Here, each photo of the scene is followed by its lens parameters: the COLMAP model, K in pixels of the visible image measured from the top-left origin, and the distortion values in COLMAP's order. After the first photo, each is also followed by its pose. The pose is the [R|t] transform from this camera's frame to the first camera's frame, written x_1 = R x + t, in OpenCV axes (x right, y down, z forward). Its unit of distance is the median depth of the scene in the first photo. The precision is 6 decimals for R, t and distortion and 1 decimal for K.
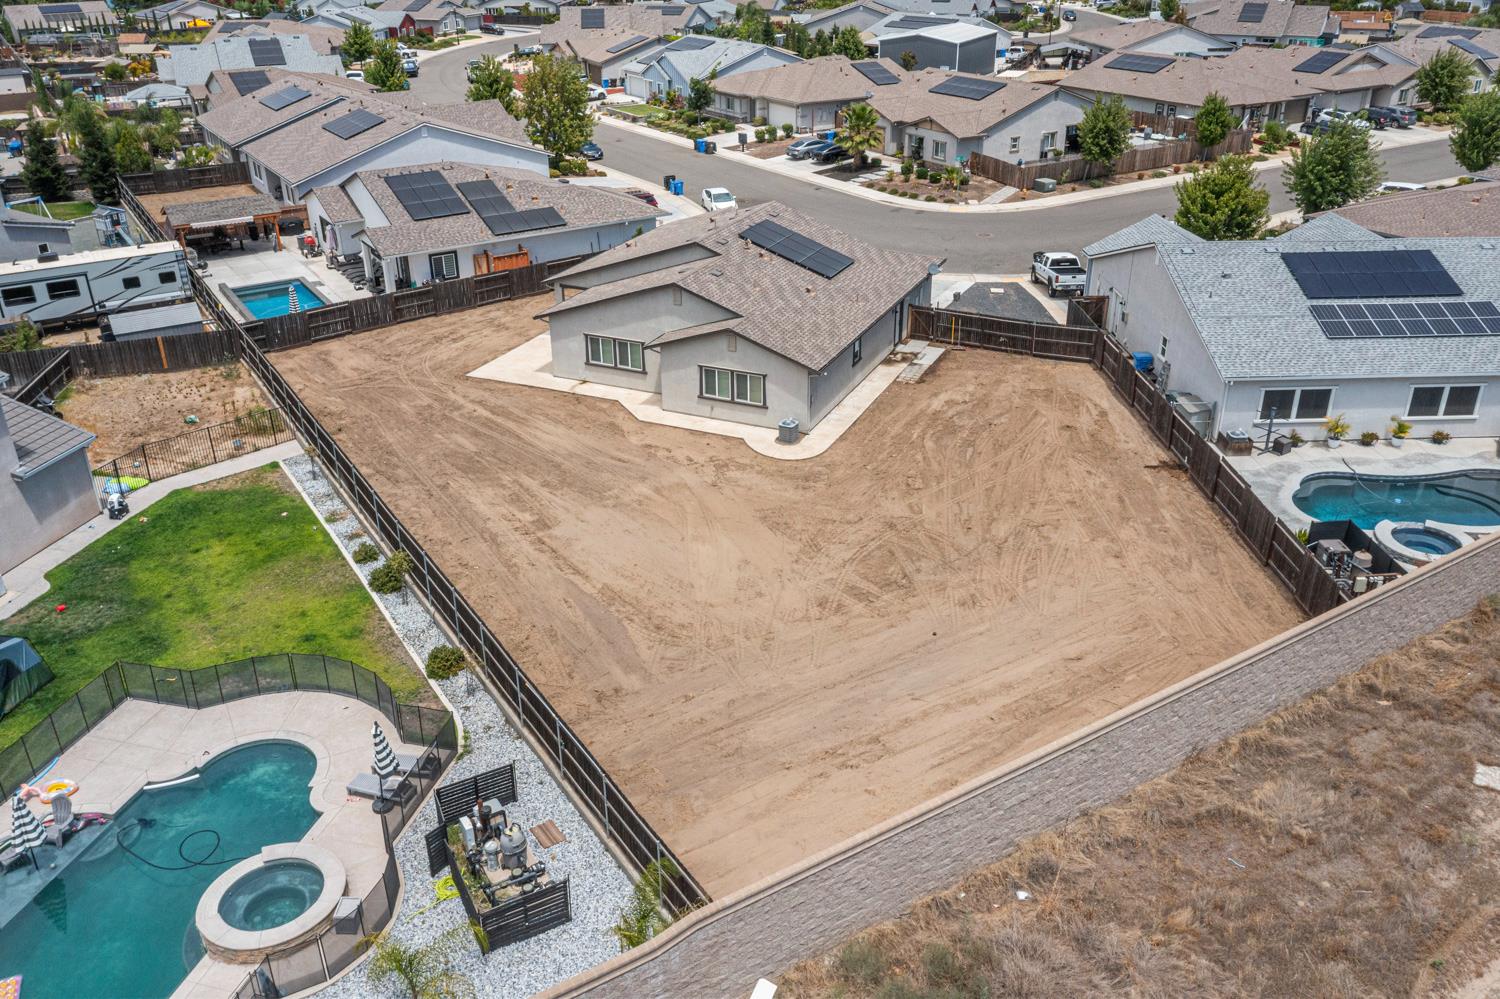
lens RADIAL K [[1191.5, 0, 756.4], [0, 1191.5, 481.4], [0, 0, 1]] dist [-0.011164, -0.005252]
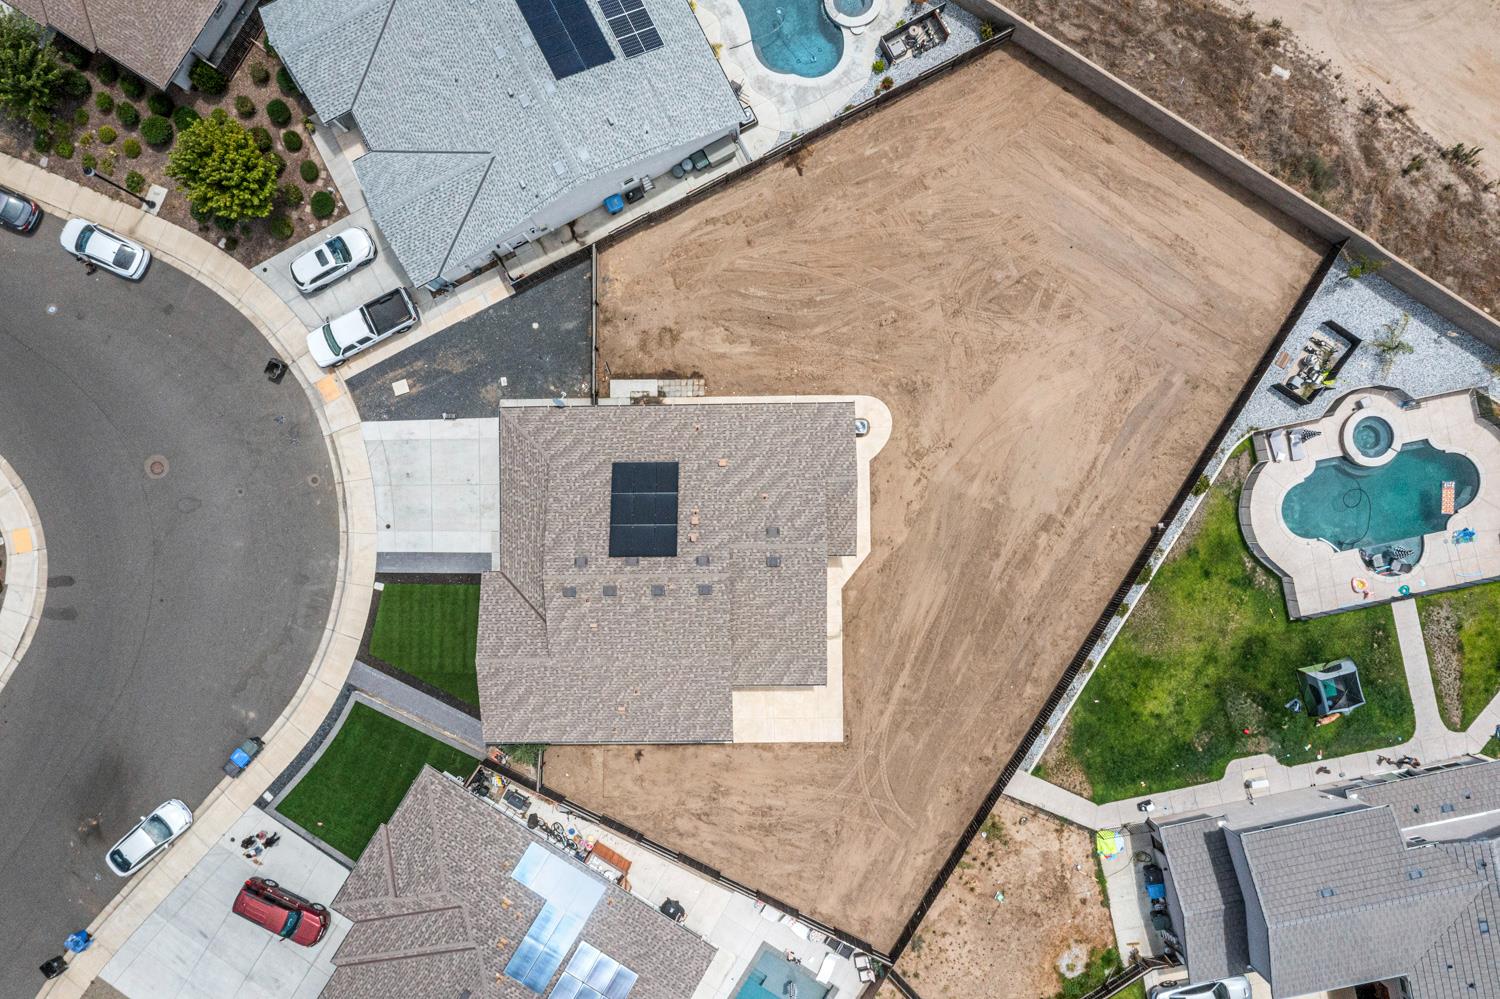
lens RADIAL K [[1191.5, 0, 756.4], [0, 1191.5, 481.4], [0, 0, 1]] dist [-0.011164, -0.005252]
pose [[-0.420732, -0.906756, 0.027893, -0.015441], [0.404758, -0.160113, 0.900297, -1.243257], [-0.811884, 0.390074, 0.434381, 0.528652]]
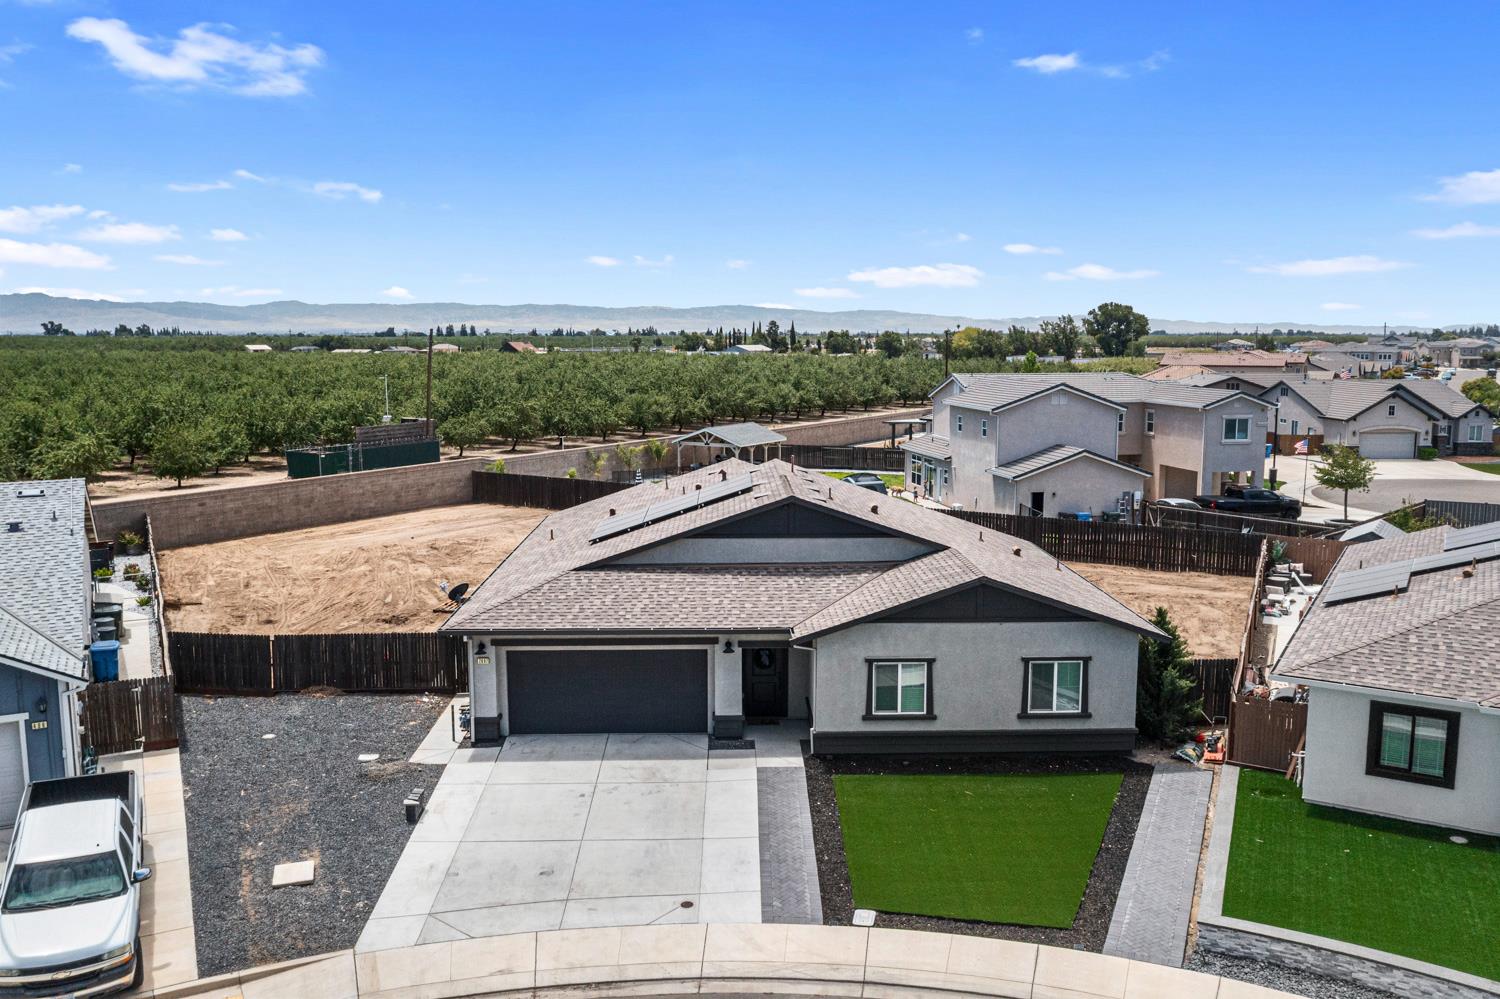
lens RADIAL K [[1191.5, 0, 756.4], [0, 1191.5, 481.4], [0, 0, 1]] dist [-0.011164, -0.005252]
pose [[-0.900137, 0.060318, -0.431411, 0.303835], [-0.182549, 0.846976, 0.499308, -0.605891], [0.395512, 0.528199, -0.751383, 1.697783]]
